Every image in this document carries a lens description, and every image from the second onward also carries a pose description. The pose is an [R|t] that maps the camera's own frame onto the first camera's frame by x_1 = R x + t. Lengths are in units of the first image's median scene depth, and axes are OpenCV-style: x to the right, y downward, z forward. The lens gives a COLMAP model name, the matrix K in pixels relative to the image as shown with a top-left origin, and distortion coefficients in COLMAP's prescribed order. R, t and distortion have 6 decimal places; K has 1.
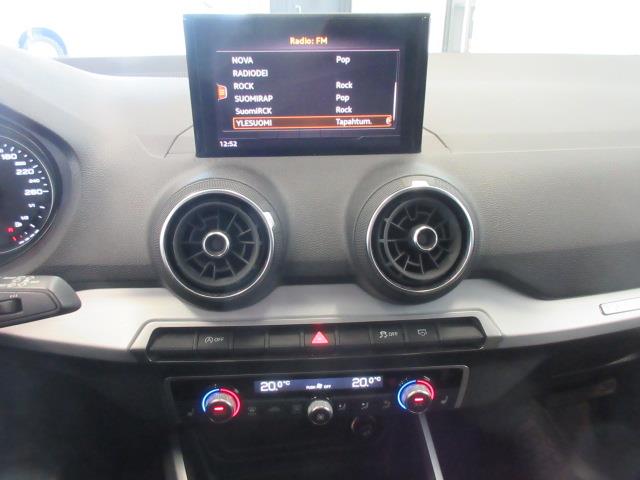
lens RADIAL K [[492.4, 0, 320.0], [0, 492.4, 240.0], [0, 0, 1]] dist [0.034591, -0.001299]
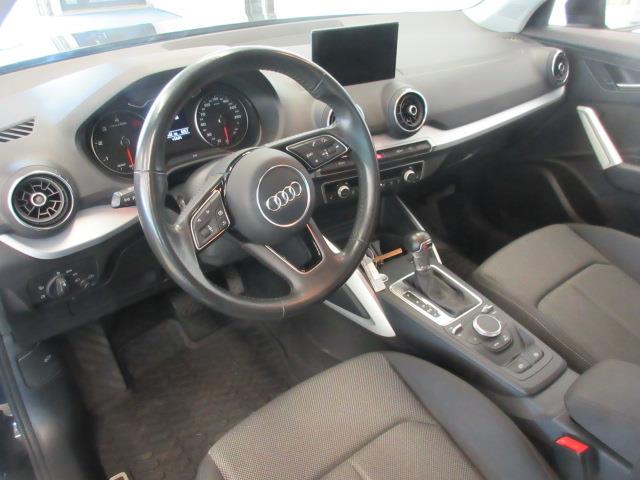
lens RADIAL K [[514.8, 0, 320.0], [0, 514.8, 240.0], [0, 0, 1]] dist [0.008063, -0.005908]
pose [[0.918051, -0.215178, 0.332988, -1.220708], [0.161872, 0.970140, 0.180626, 0.084224], [-0.361912, -0.111922, 0.925469, -1.378725]]
